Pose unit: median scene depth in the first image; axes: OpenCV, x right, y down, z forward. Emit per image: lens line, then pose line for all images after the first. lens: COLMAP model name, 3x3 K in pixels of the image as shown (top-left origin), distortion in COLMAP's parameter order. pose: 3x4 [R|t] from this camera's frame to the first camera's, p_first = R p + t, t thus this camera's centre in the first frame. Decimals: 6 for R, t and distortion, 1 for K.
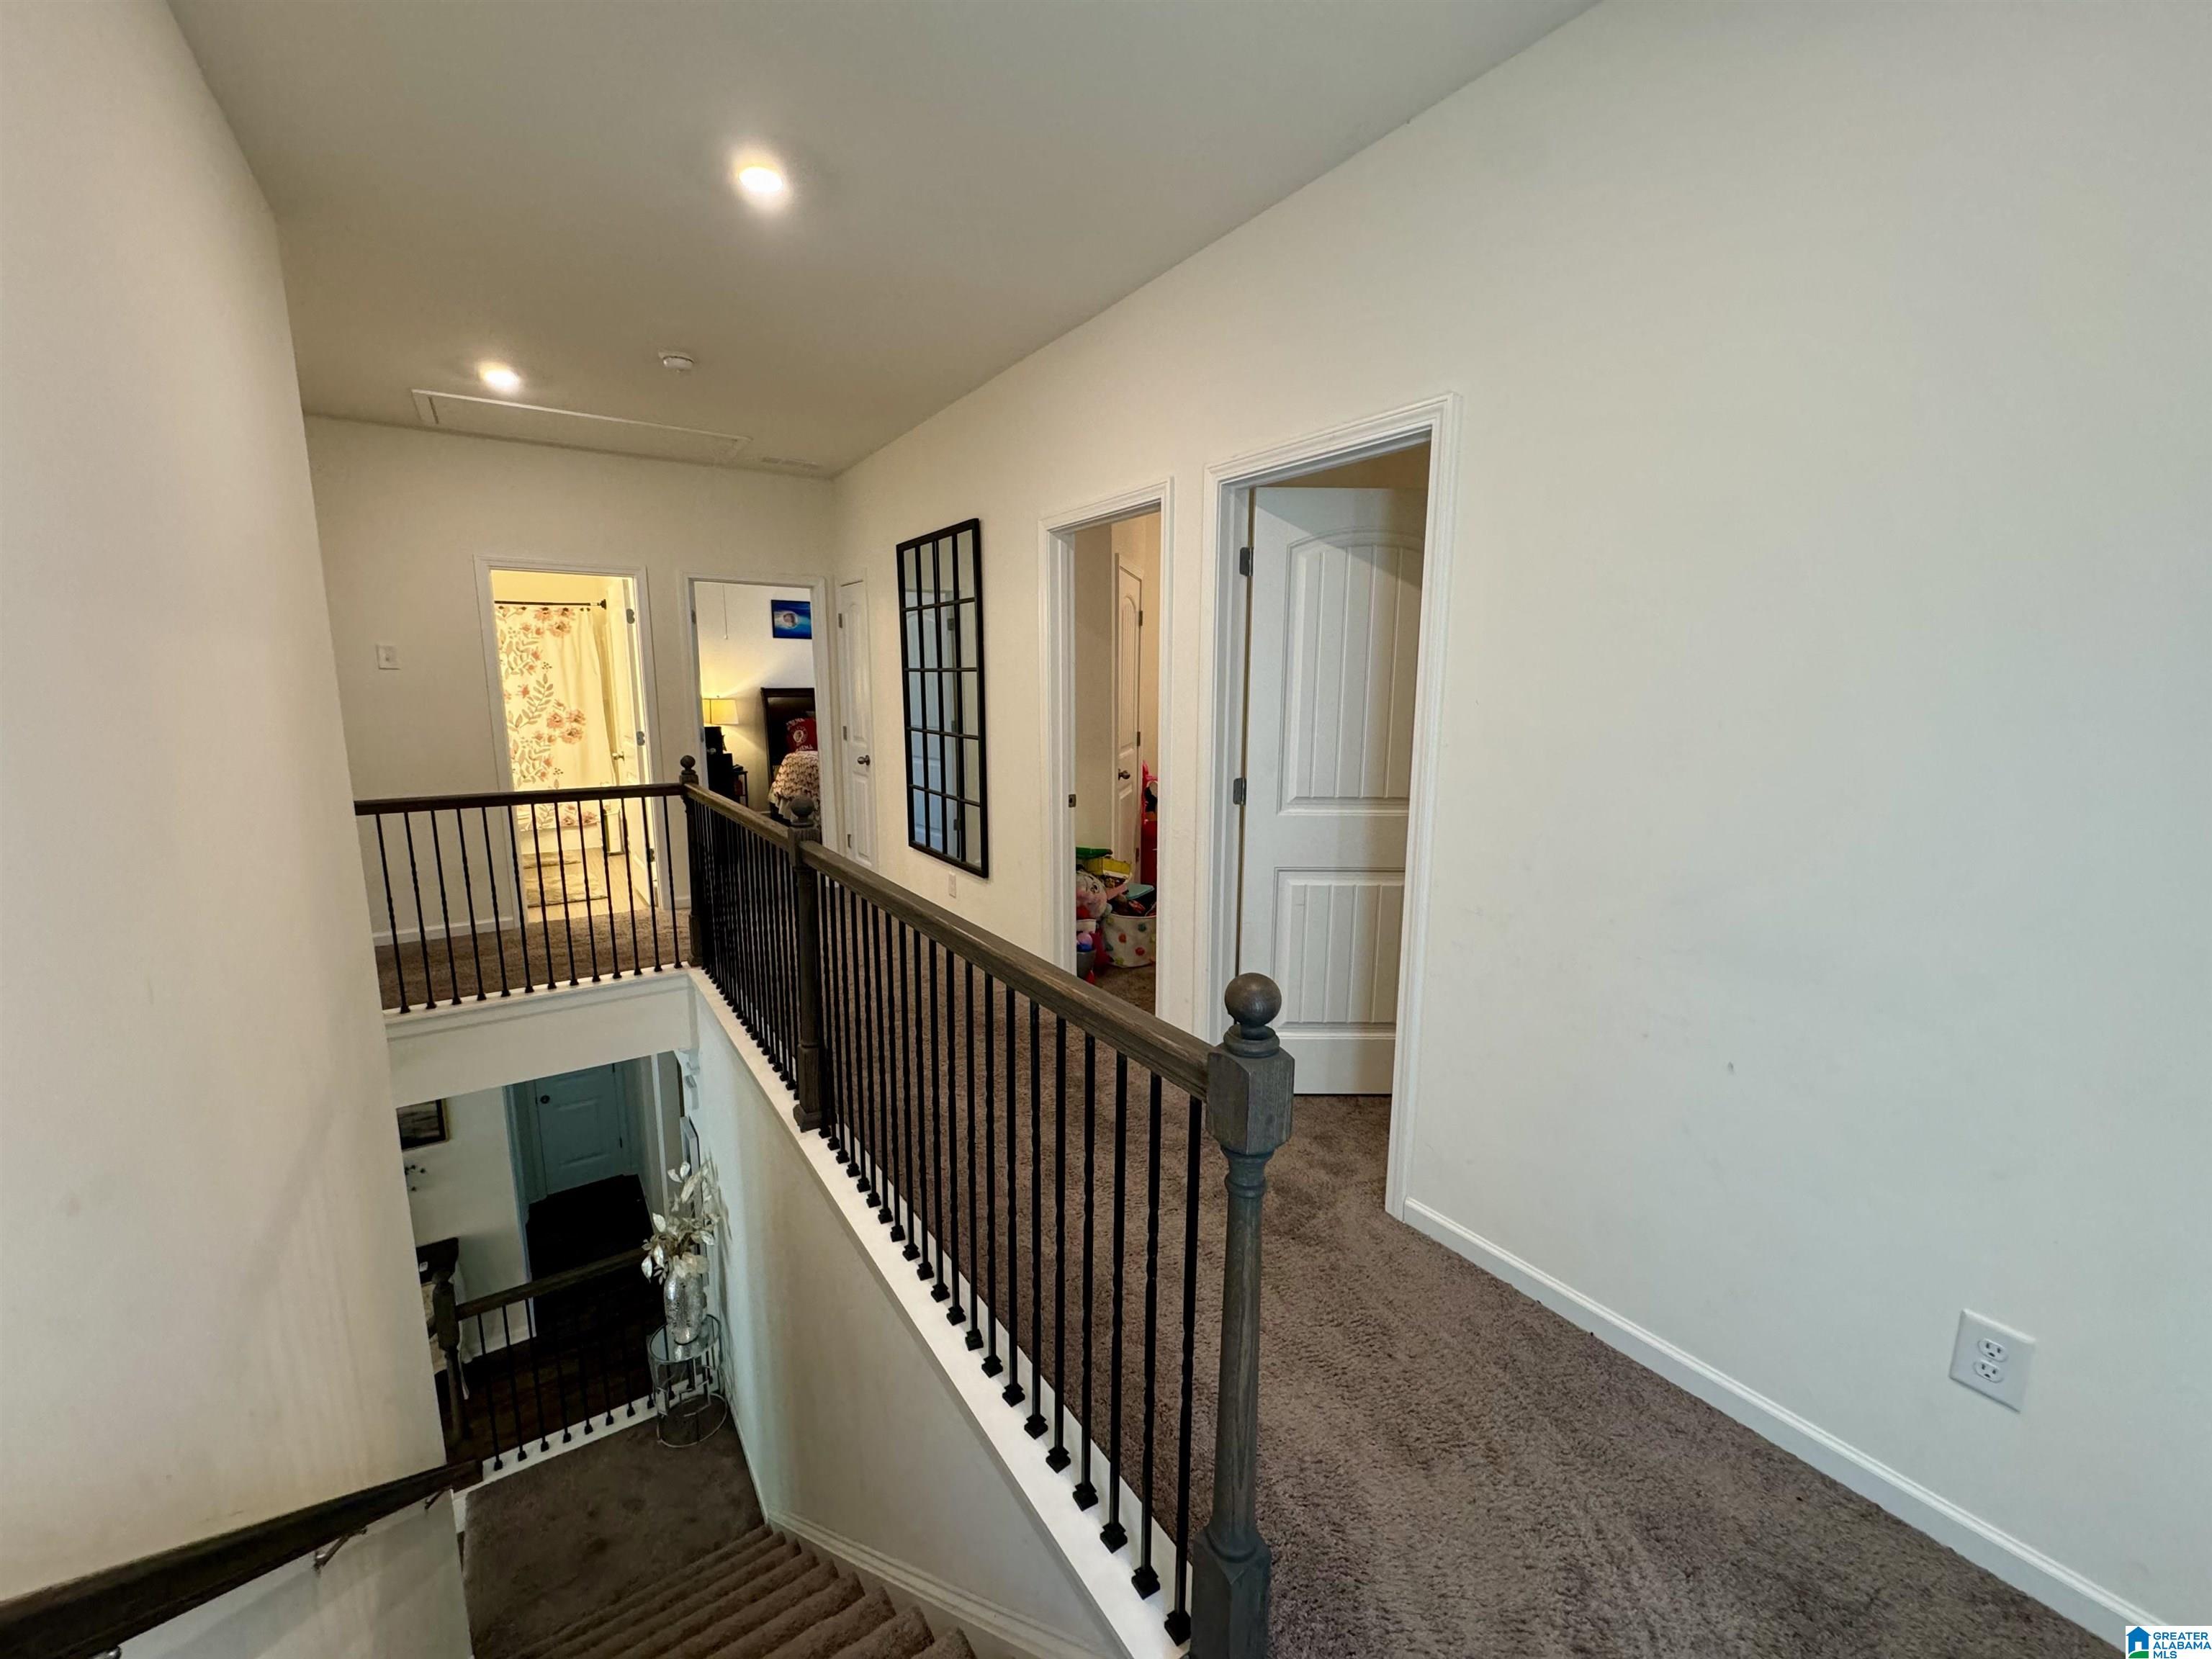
lens RADIAL K [[886.3, 0, 1105.7], [0, 886.3, 827.5], [0, 0, 1]] dist [-0.002663, -0.000260]
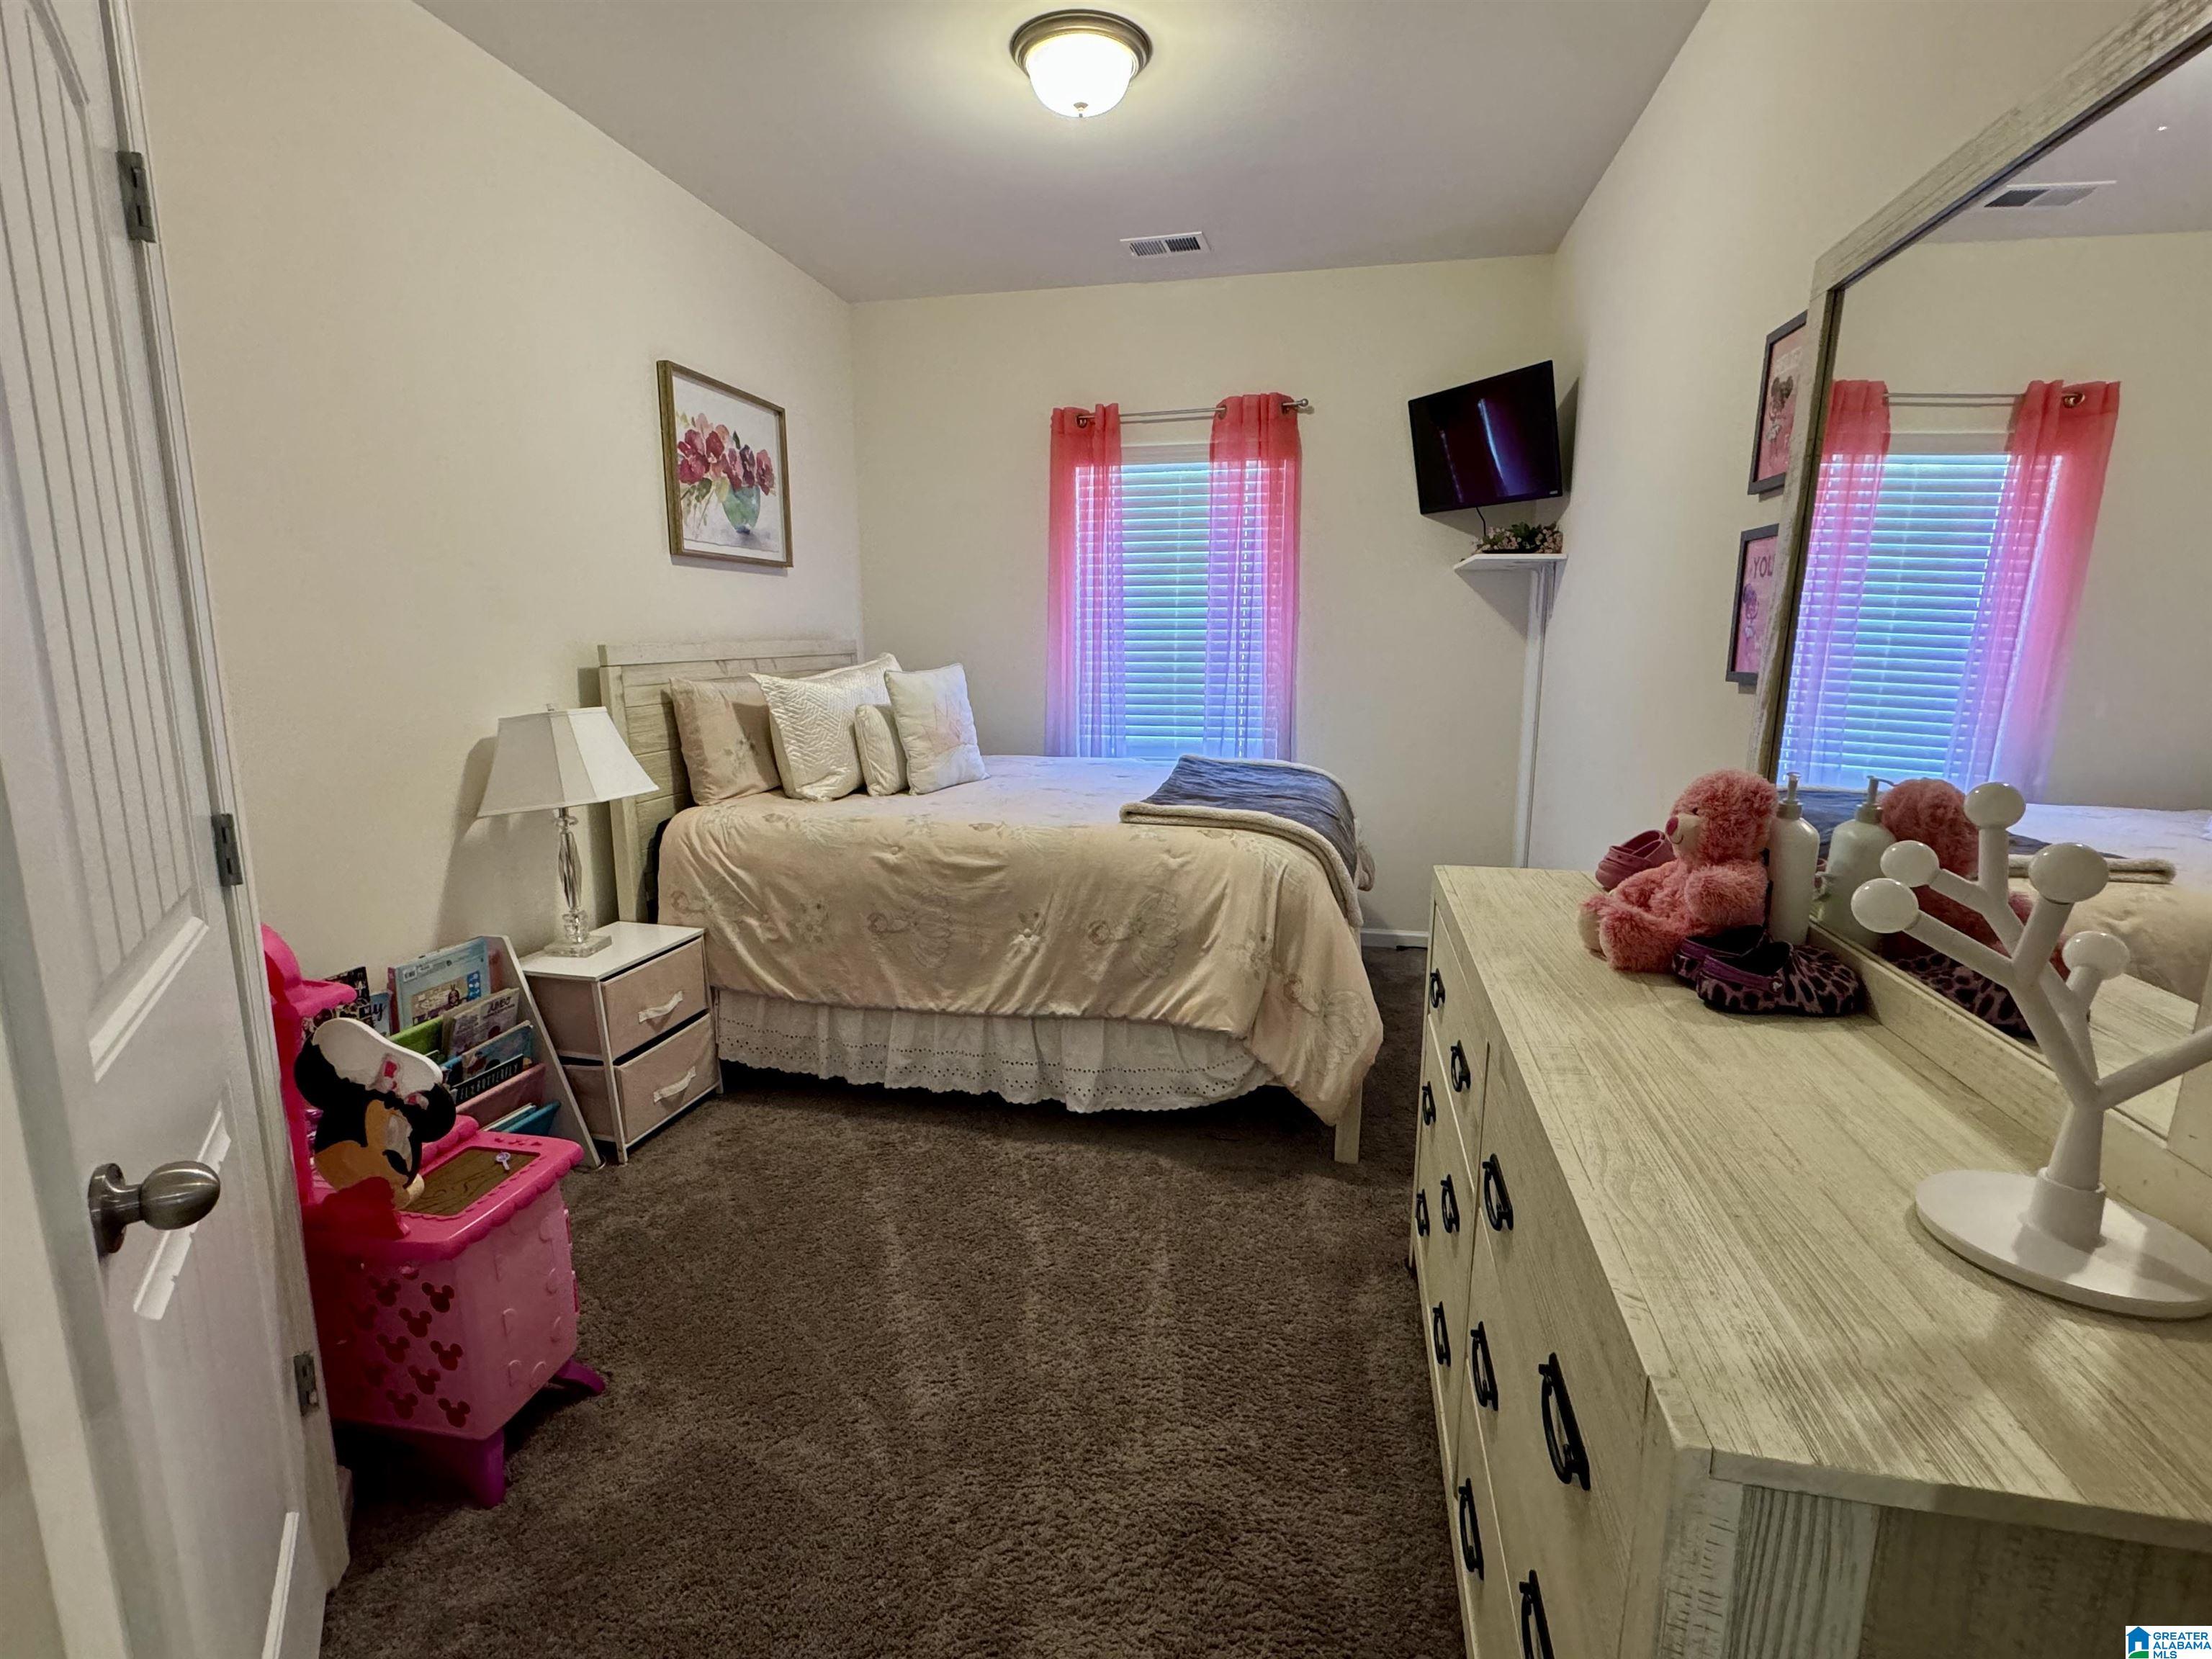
lens RADIAL K [[1042.9, 0, 1110.1], [0, 1042.9, 826.0], [0, 0, 1]] dist [0.000408, 0.000018]
pose [[0.731643, -0.121352, 0.670799, 0.024130], [0.104957, 0.992347, 0.065044, -0.099117], [-0.673559, 0.022816, 0.738781, 0.644652]]
